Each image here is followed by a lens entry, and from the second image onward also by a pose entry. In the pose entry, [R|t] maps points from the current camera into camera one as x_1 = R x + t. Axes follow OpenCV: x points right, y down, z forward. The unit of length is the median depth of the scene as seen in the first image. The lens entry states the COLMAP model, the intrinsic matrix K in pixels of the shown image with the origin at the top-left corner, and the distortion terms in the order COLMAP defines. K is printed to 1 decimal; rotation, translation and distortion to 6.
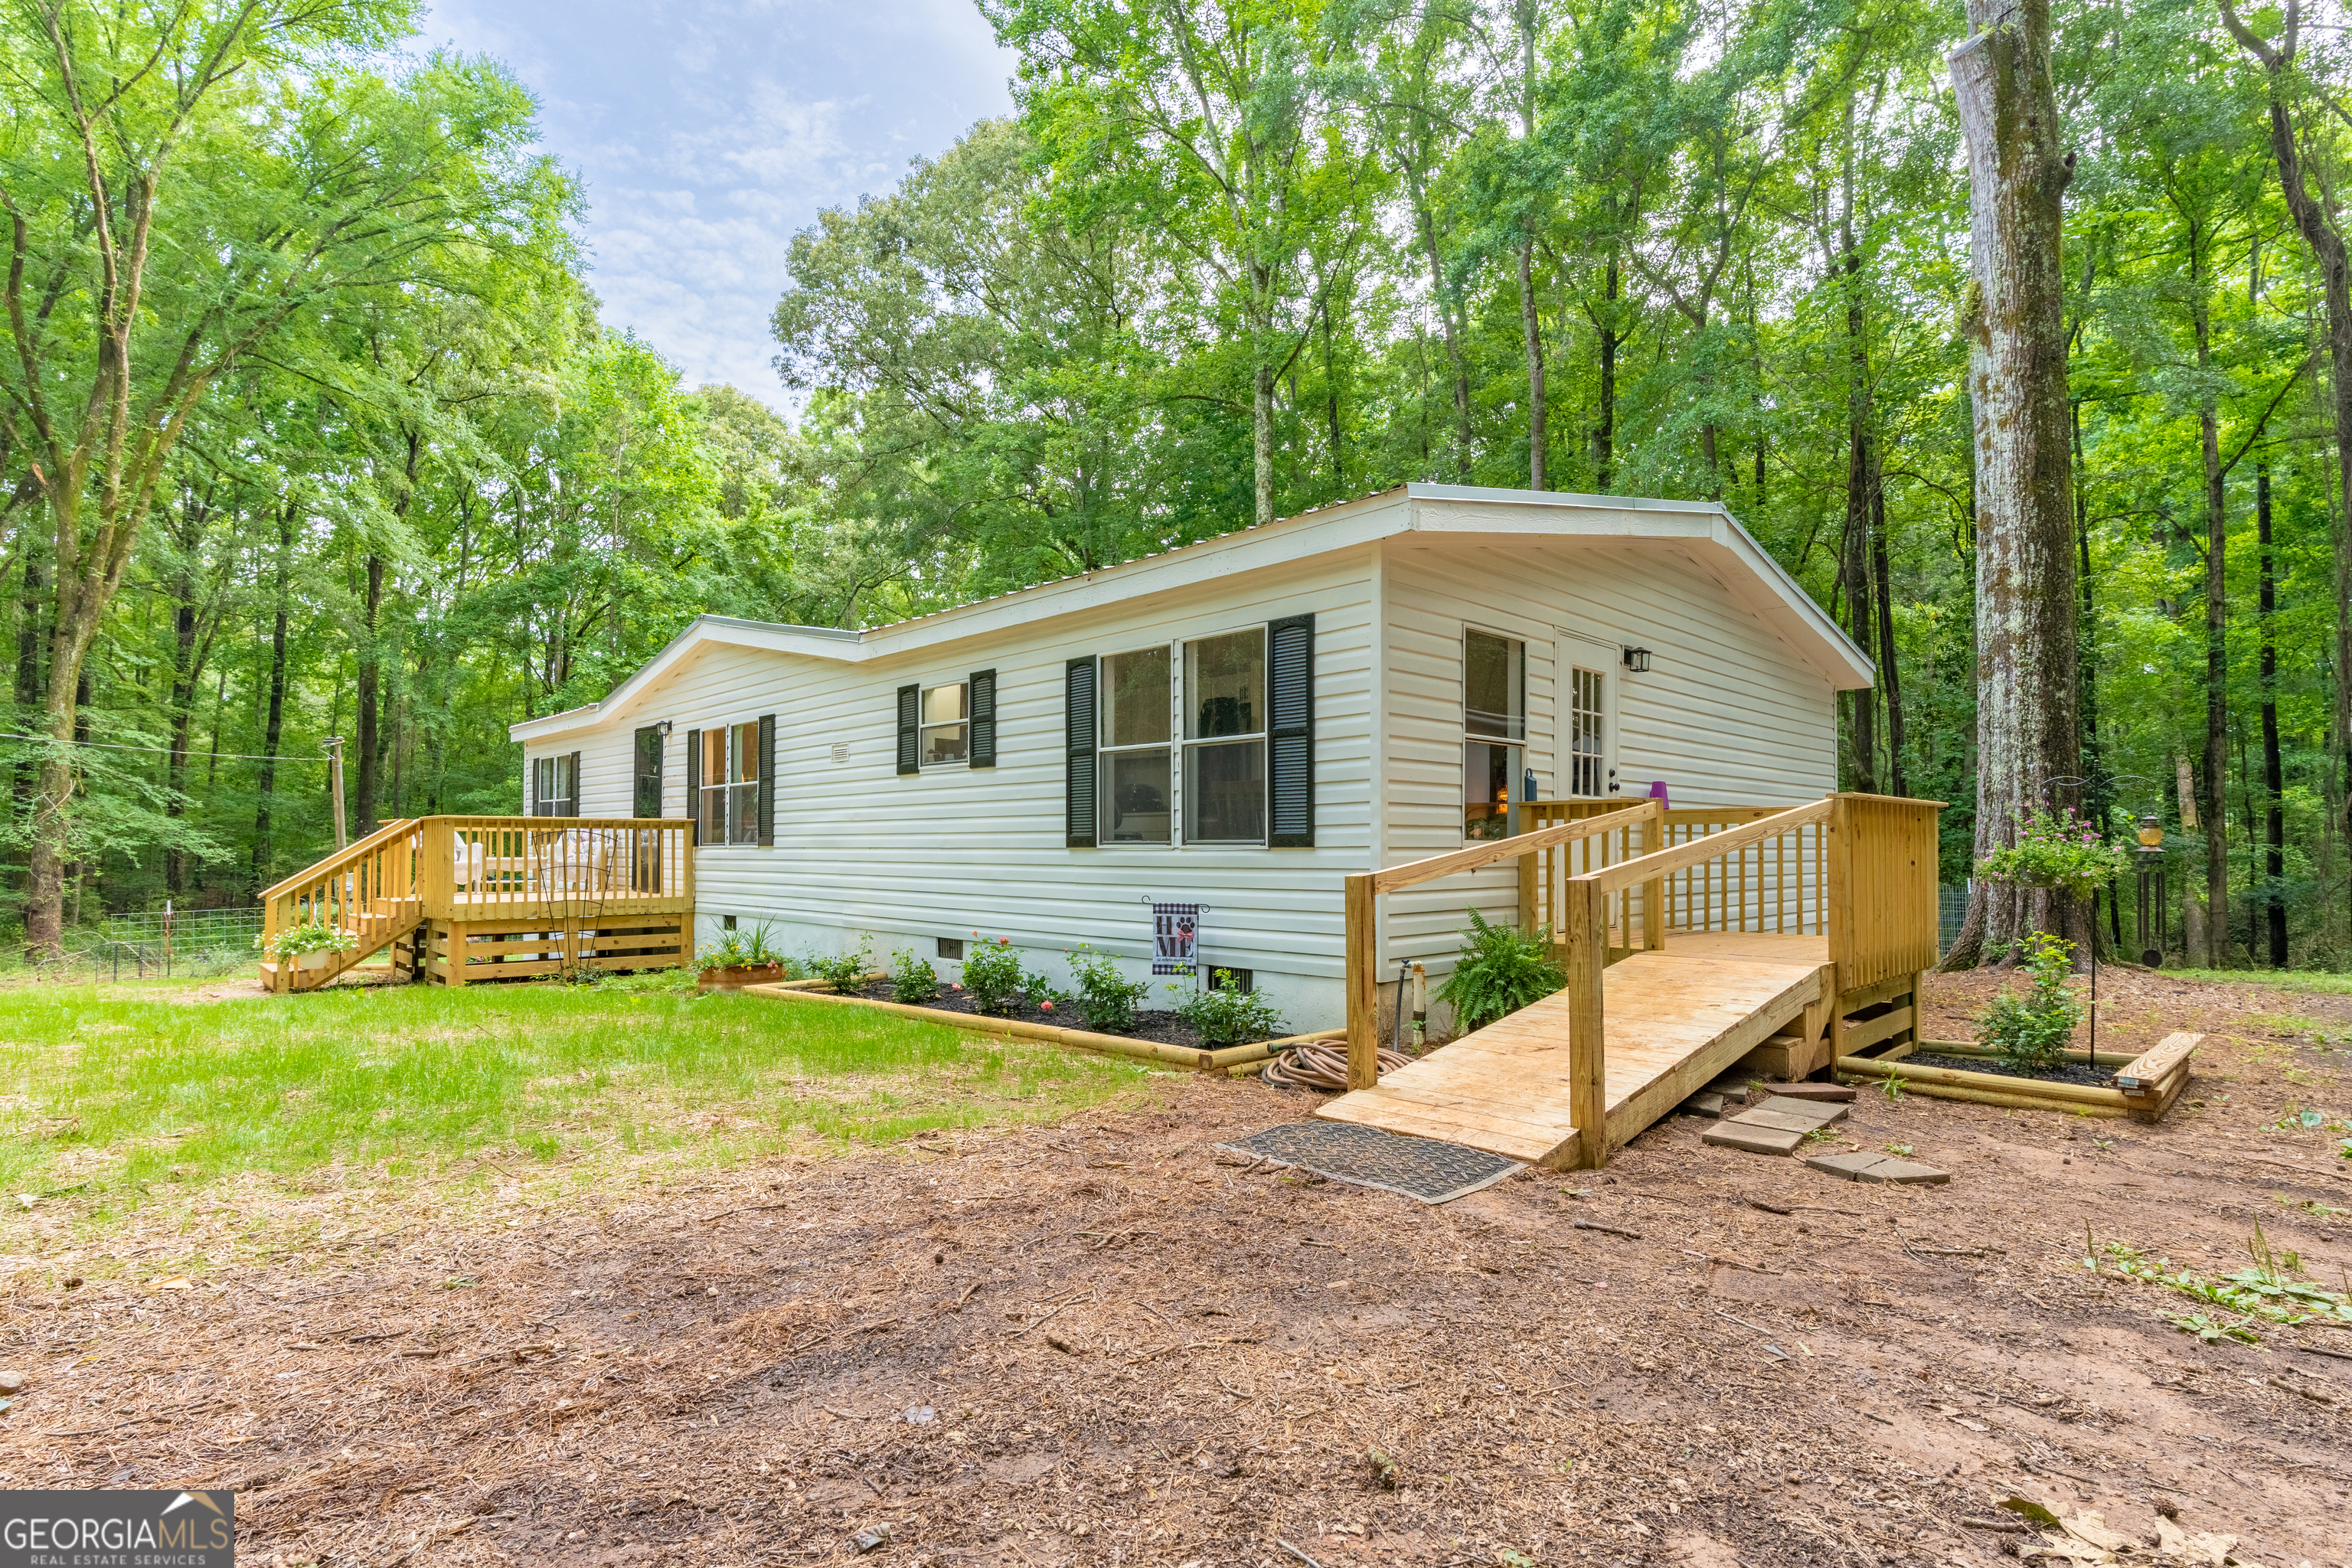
lens RADIAL K [[1142.4, 0, 1182.8], [0, 1142.4, 820.3], [0, 0, 1]] dist [0.004178, 0.000010]
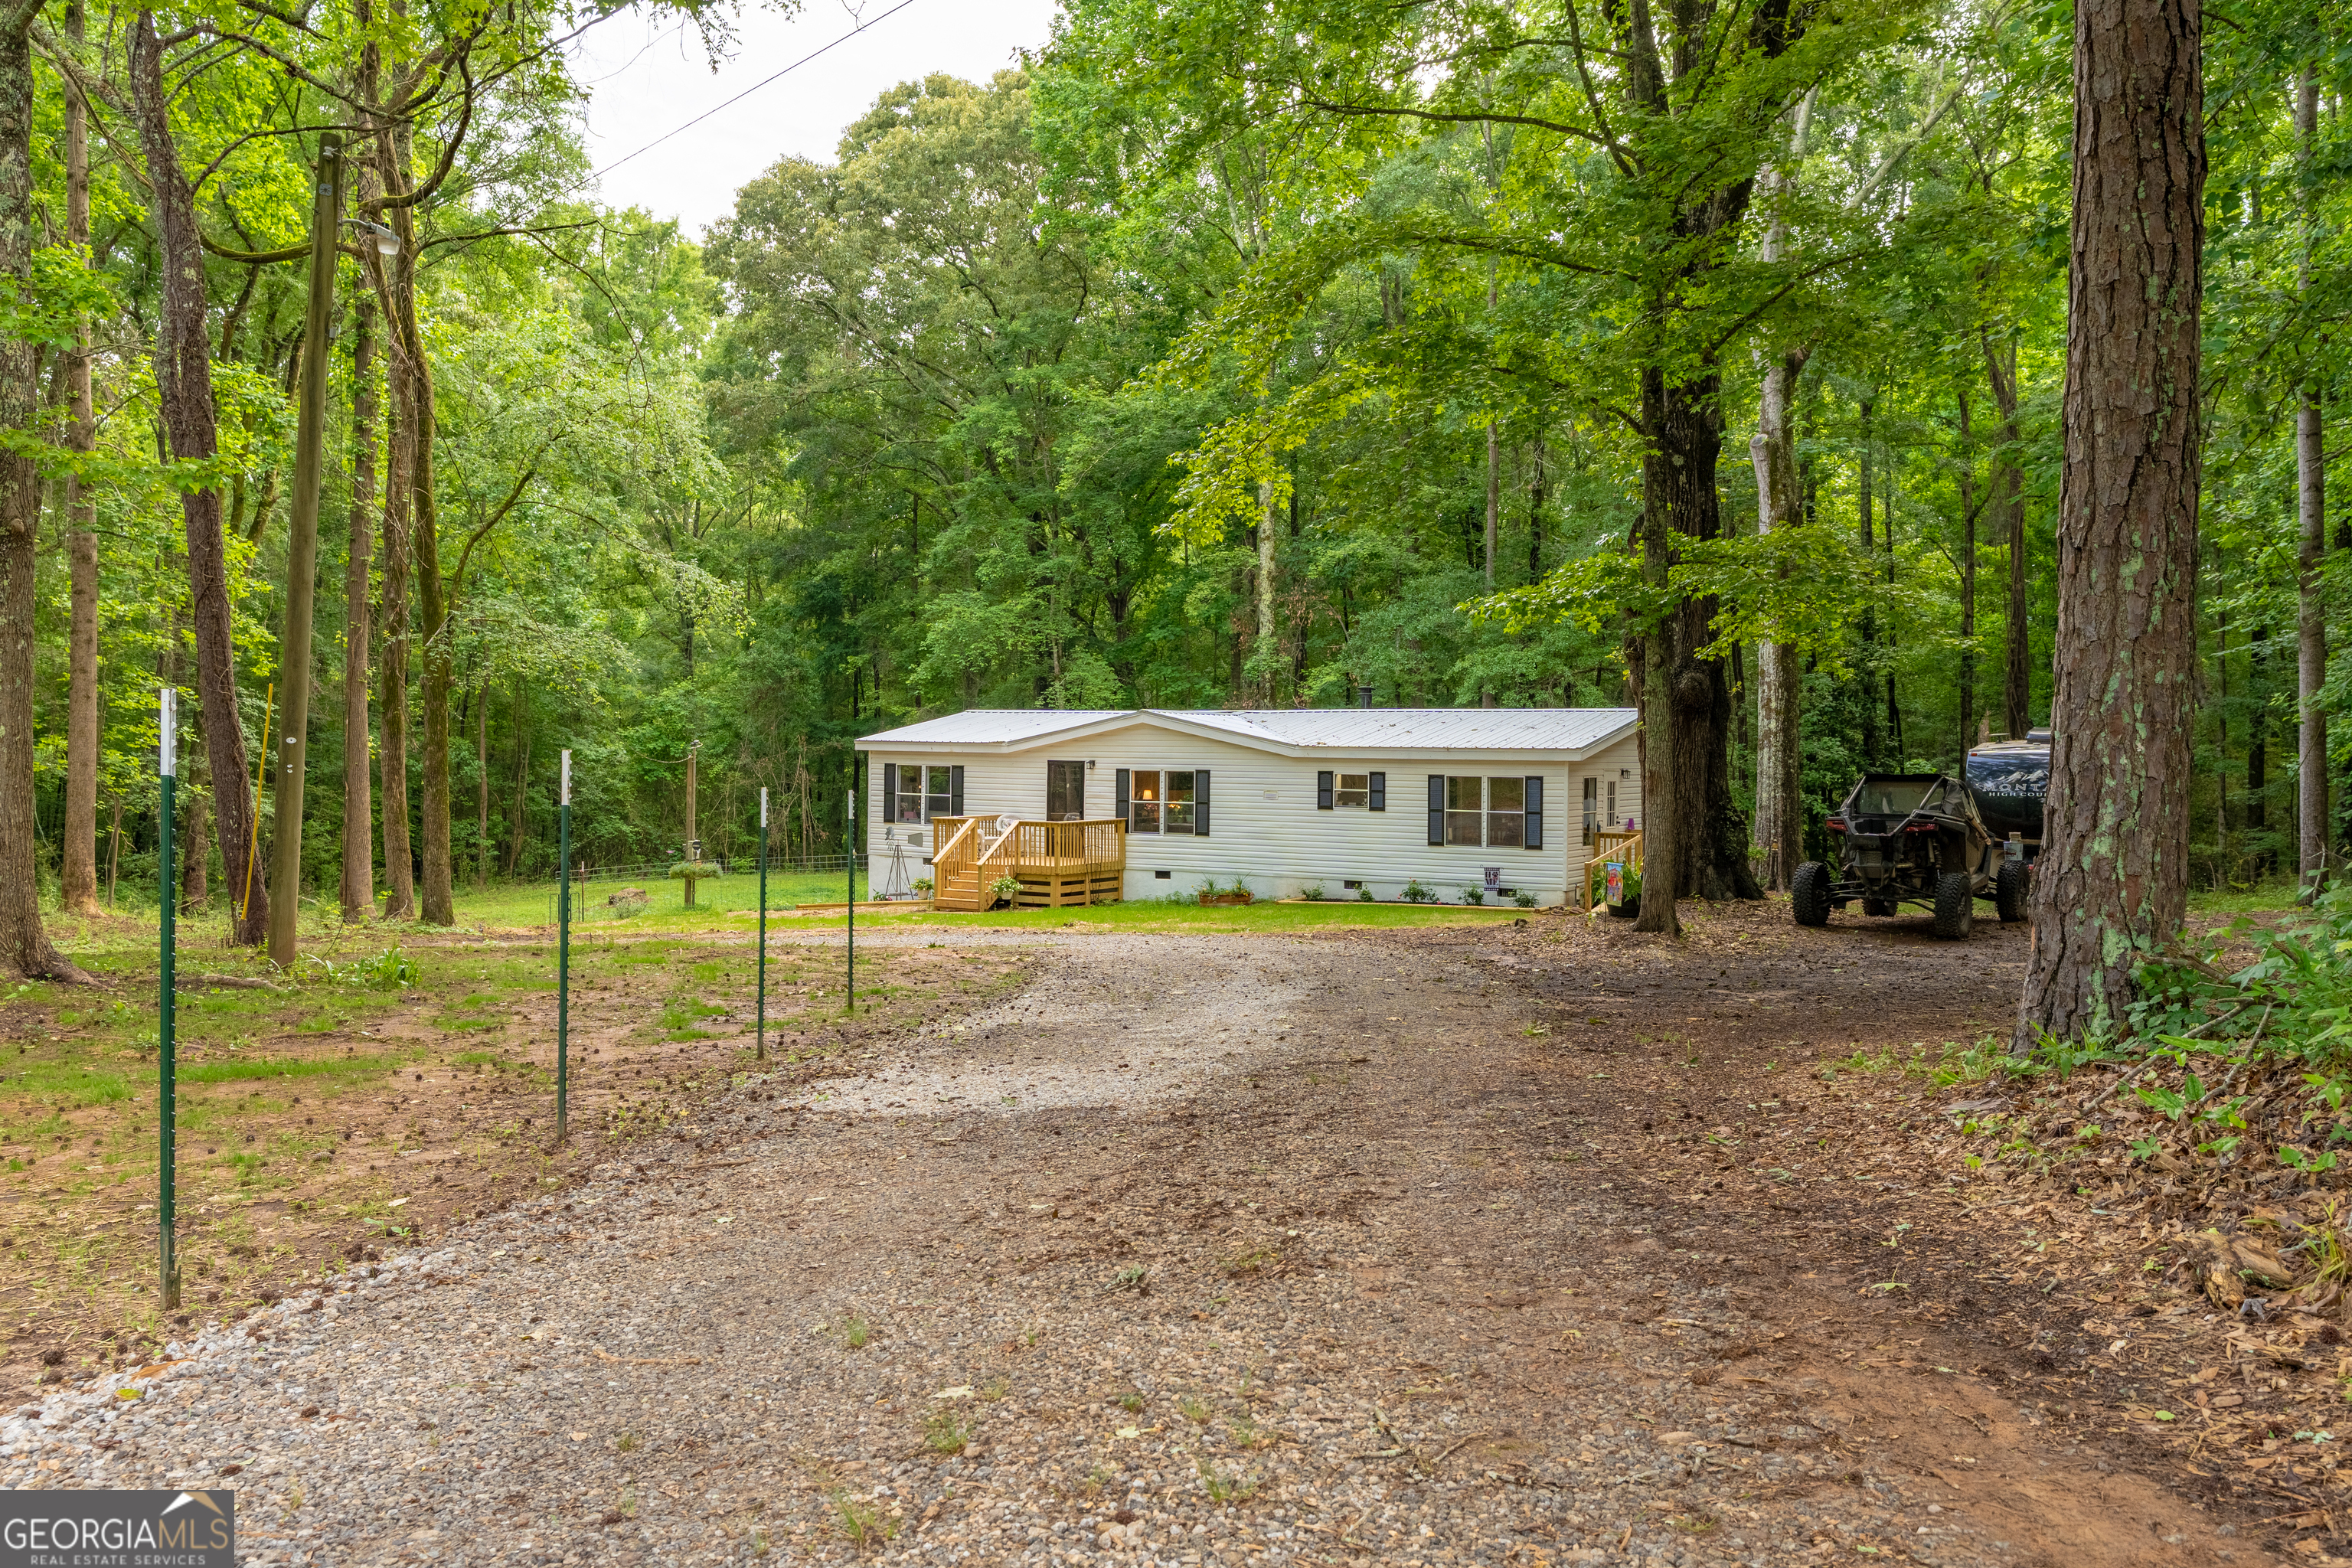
lens RADIAL K [[1853.5, 0, 1176.0], [0, 1853.5, 784.0], [0, 0, 1]] dist [-0.001388, -0.006176]
pose [[0.970961, 0.003033, 0.239219, -1.122028], [-0.013937, 0.998939, 0.043901, -0.197705], [-0.238832, -0.045960, 0.969973, -1.996346]]
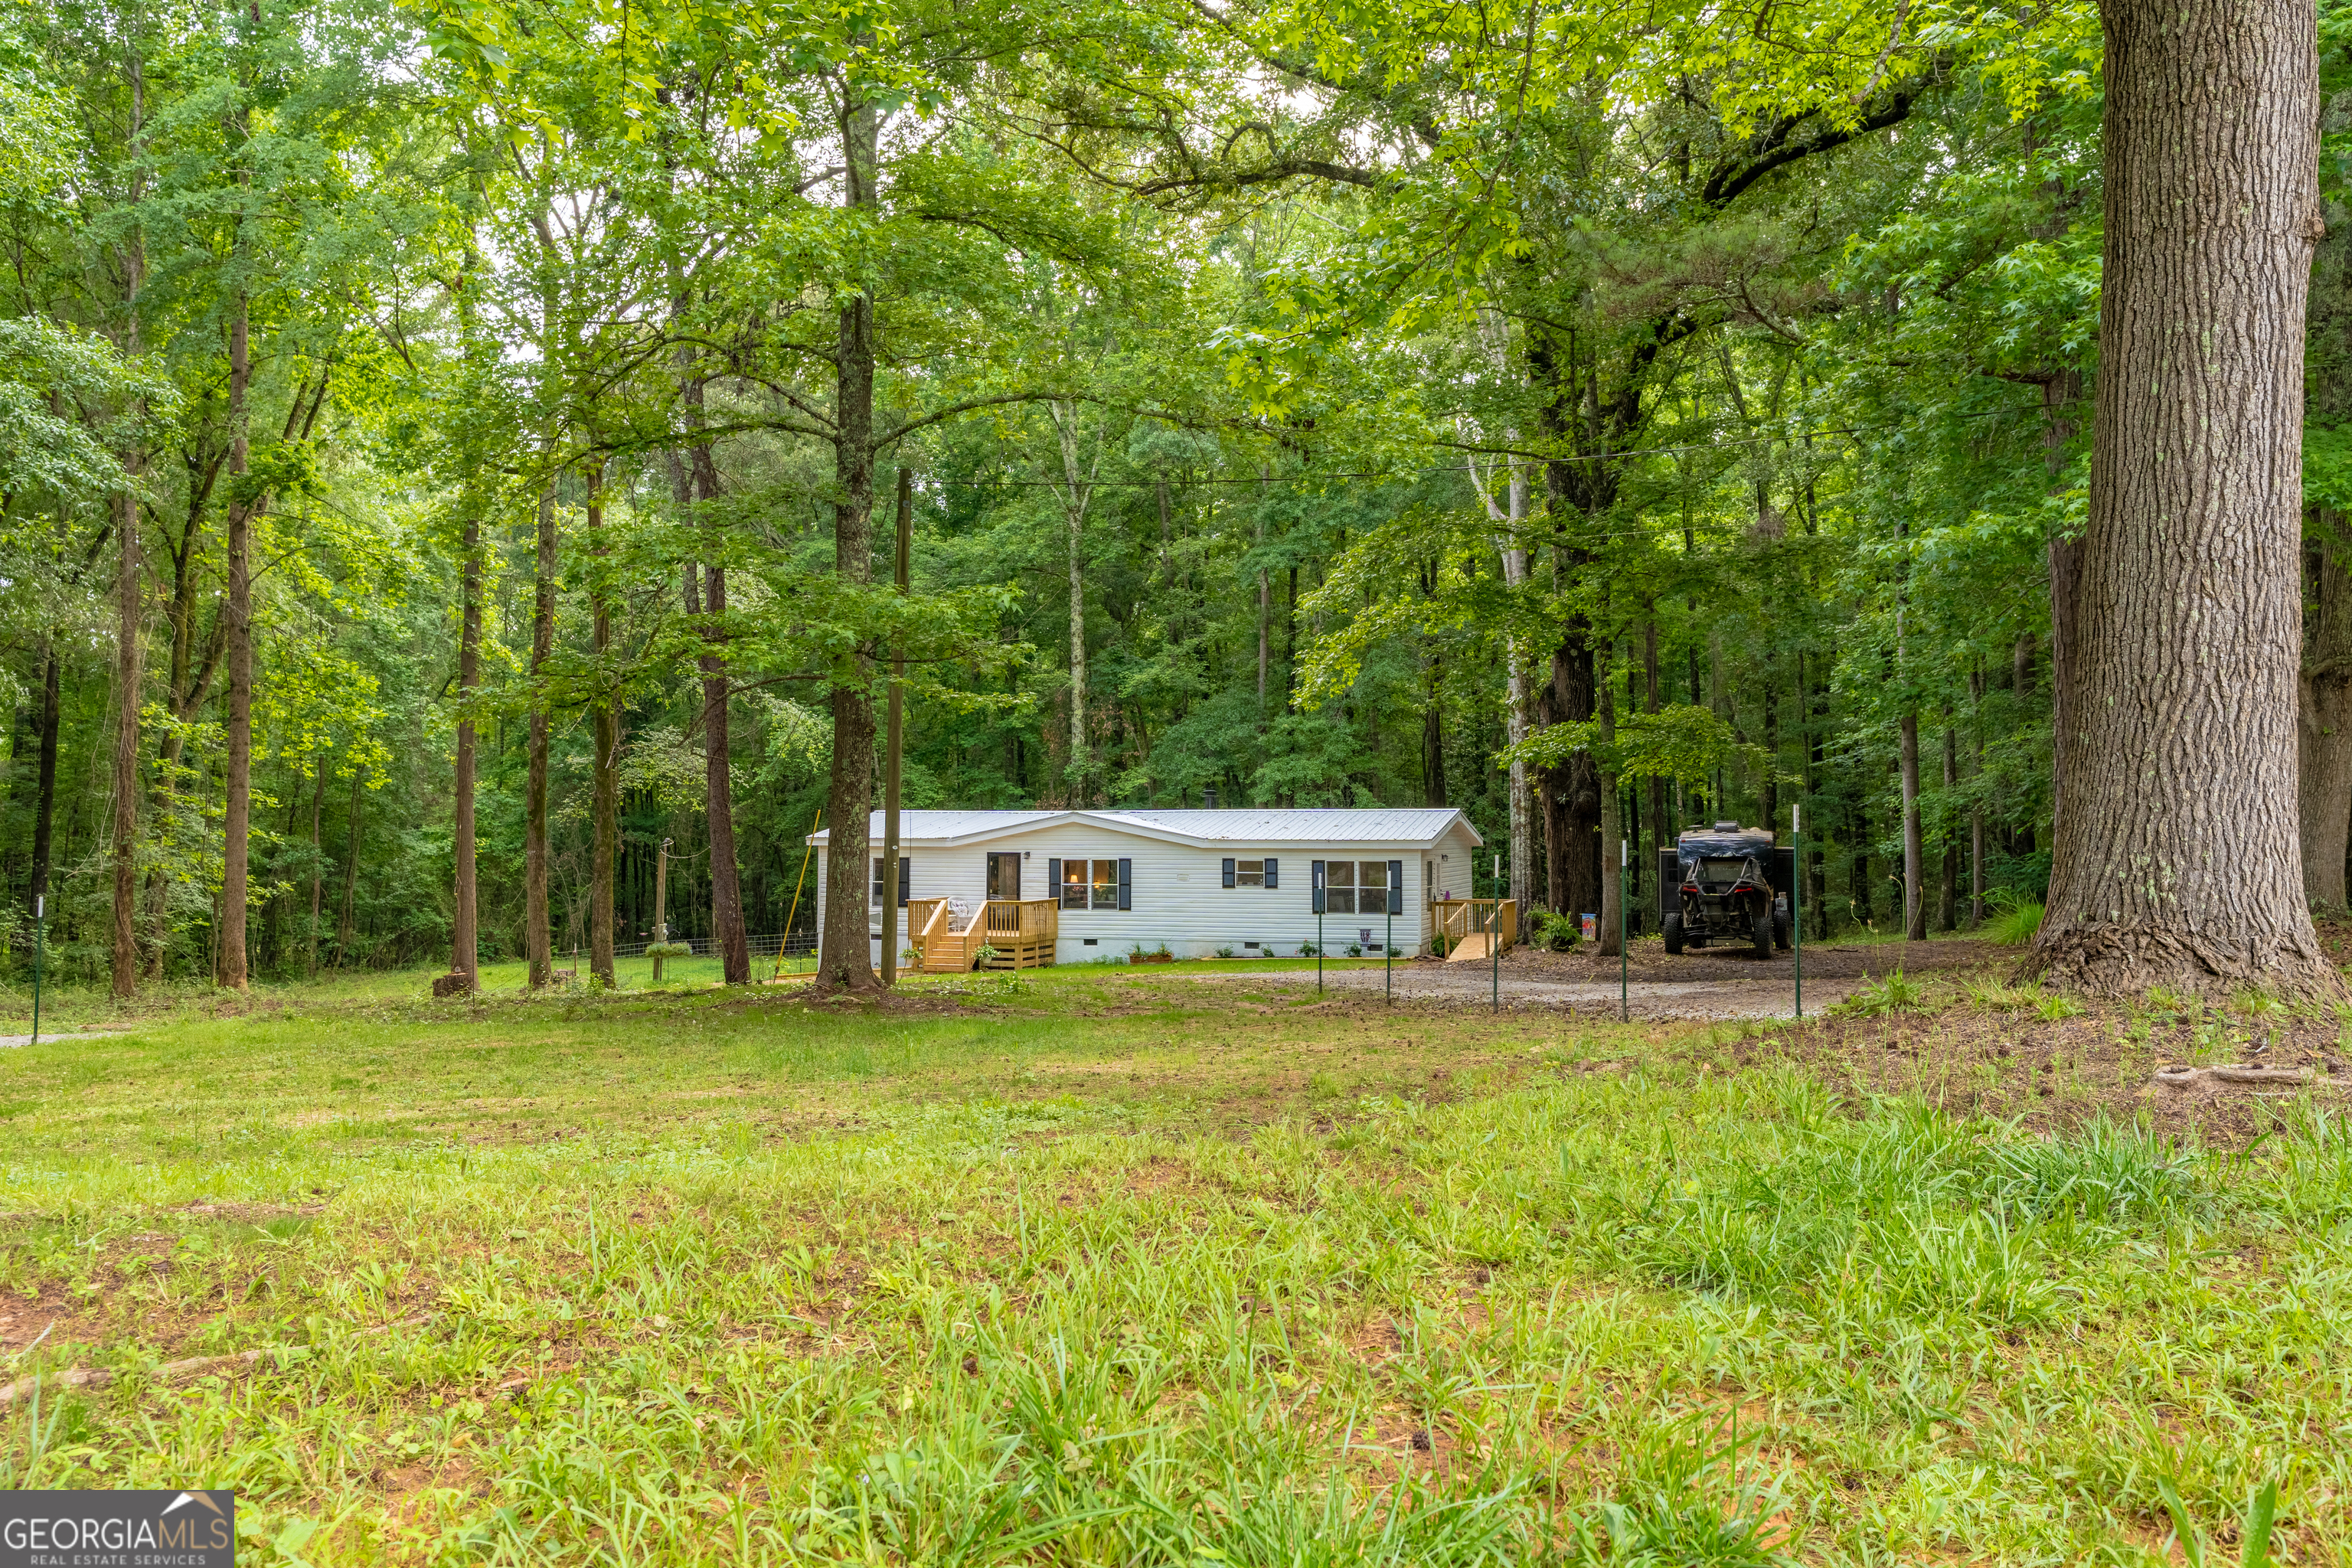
lens RADIAL K [[1853.5, 0, 1176.0], [0, 1853.5, 784.0], [0, 0, 1]] dist [-0.001388, -0.006176]
pose [[0.886564, 0.010665, 0.462483, -2.055287], [-0.009799, 0.999943, -0.004275, -0.228620], [-0.462502, -0.000741, 0.886618, -2.544051]]
